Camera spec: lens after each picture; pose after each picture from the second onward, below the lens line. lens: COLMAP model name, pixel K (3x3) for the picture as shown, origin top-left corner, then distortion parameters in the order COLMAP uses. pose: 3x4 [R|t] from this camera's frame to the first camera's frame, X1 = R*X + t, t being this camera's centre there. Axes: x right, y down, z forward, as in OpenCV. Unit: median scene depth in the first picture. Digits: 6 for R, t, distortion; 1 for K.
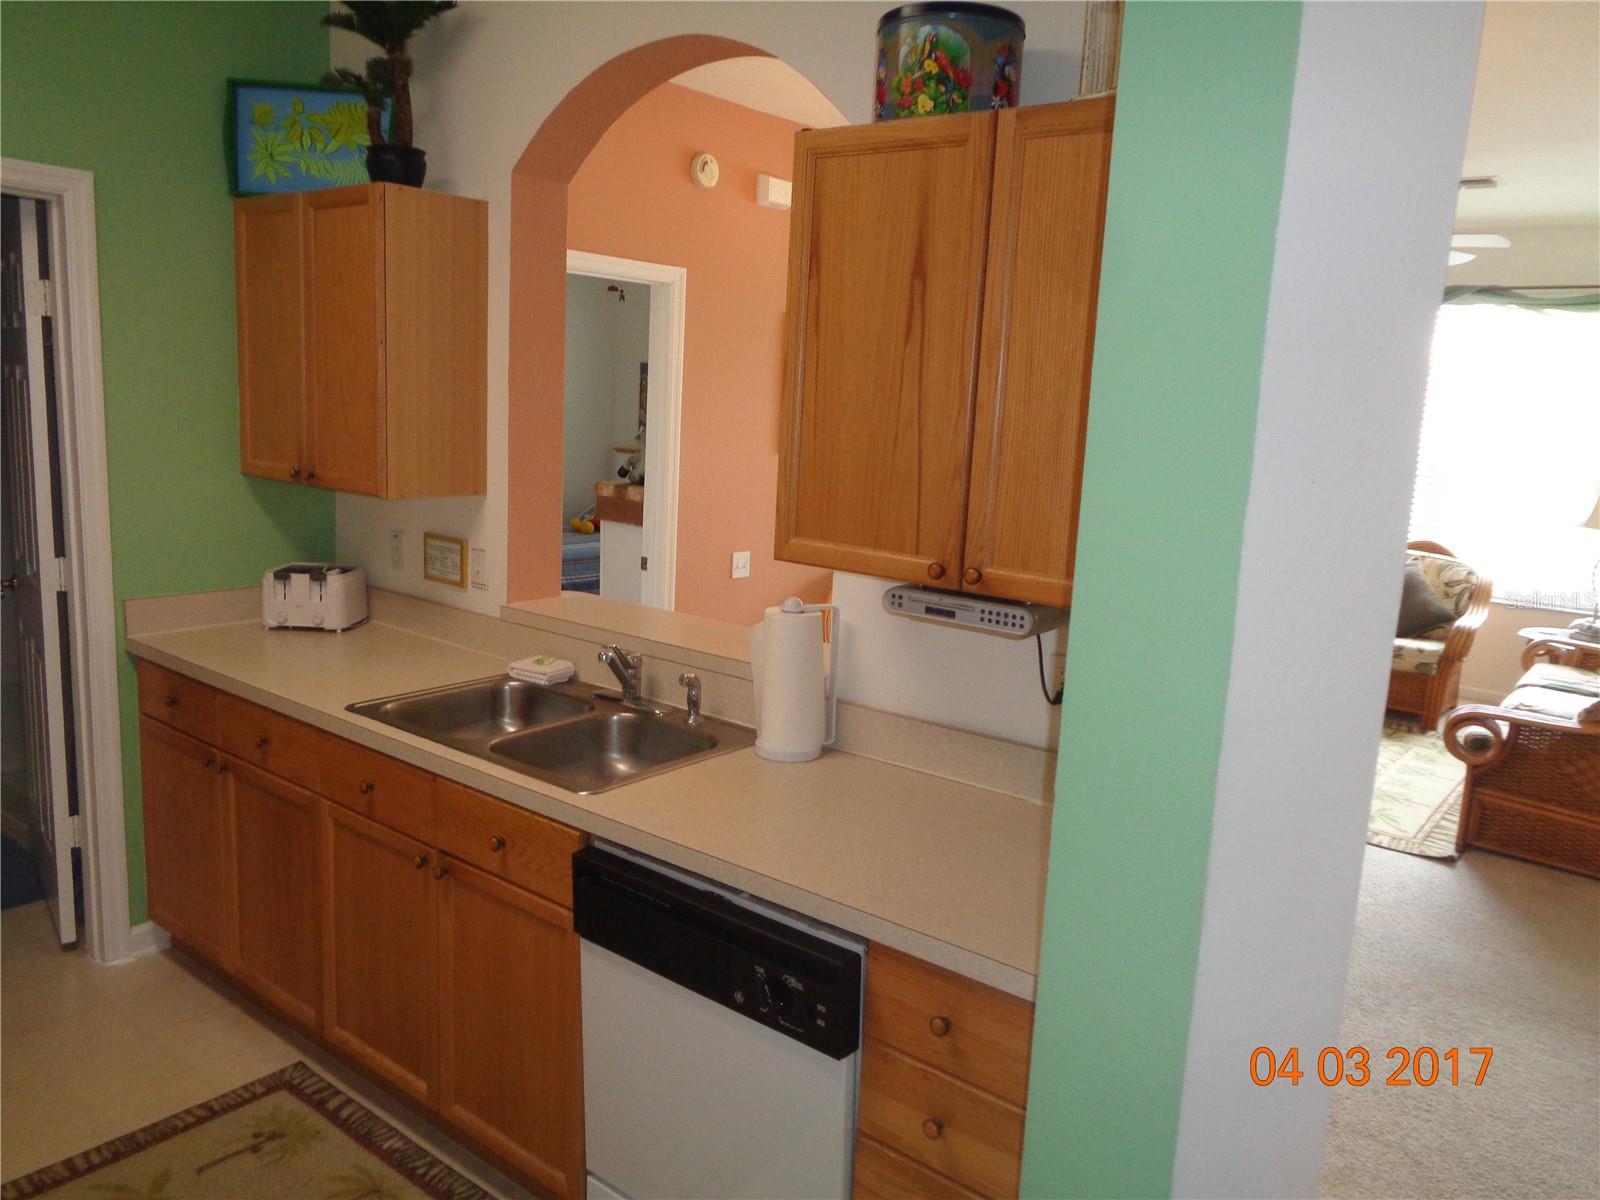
lens RADIAL K [[1196.4, 0, 800.0], [0, 1196.4, 600.0], [0, 0, 1]] dist [-0.004831, -0.001583]
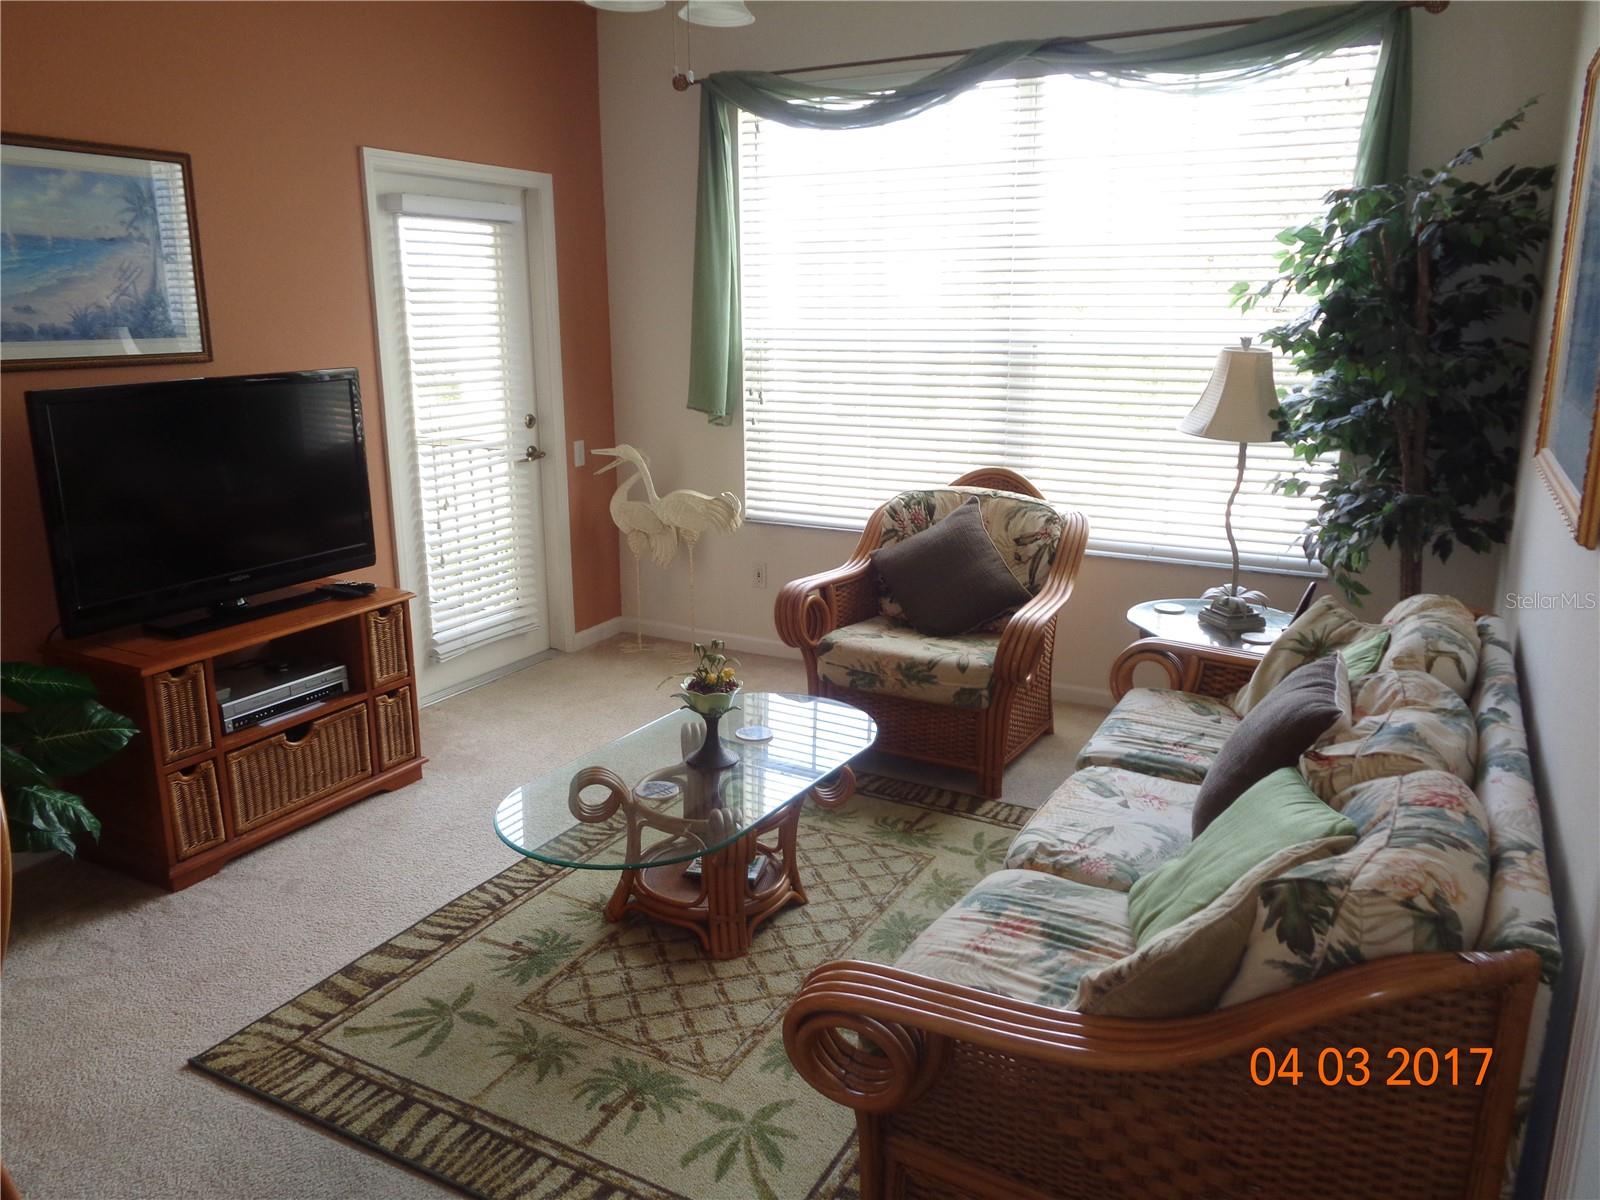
lens RADIAL K [[1196.4, 0, 800.0], [0, 1196.4, 600.0], [0, 0, 1]] dist [-0.004831, -0.001583]
pose [[0.981859, -0.092484, 0.165528, 0.336992], [0.079624, 0.993387, 0.082717, -0.043906], [-0.172083, -0.068037, 0.982730, 0.426722]]
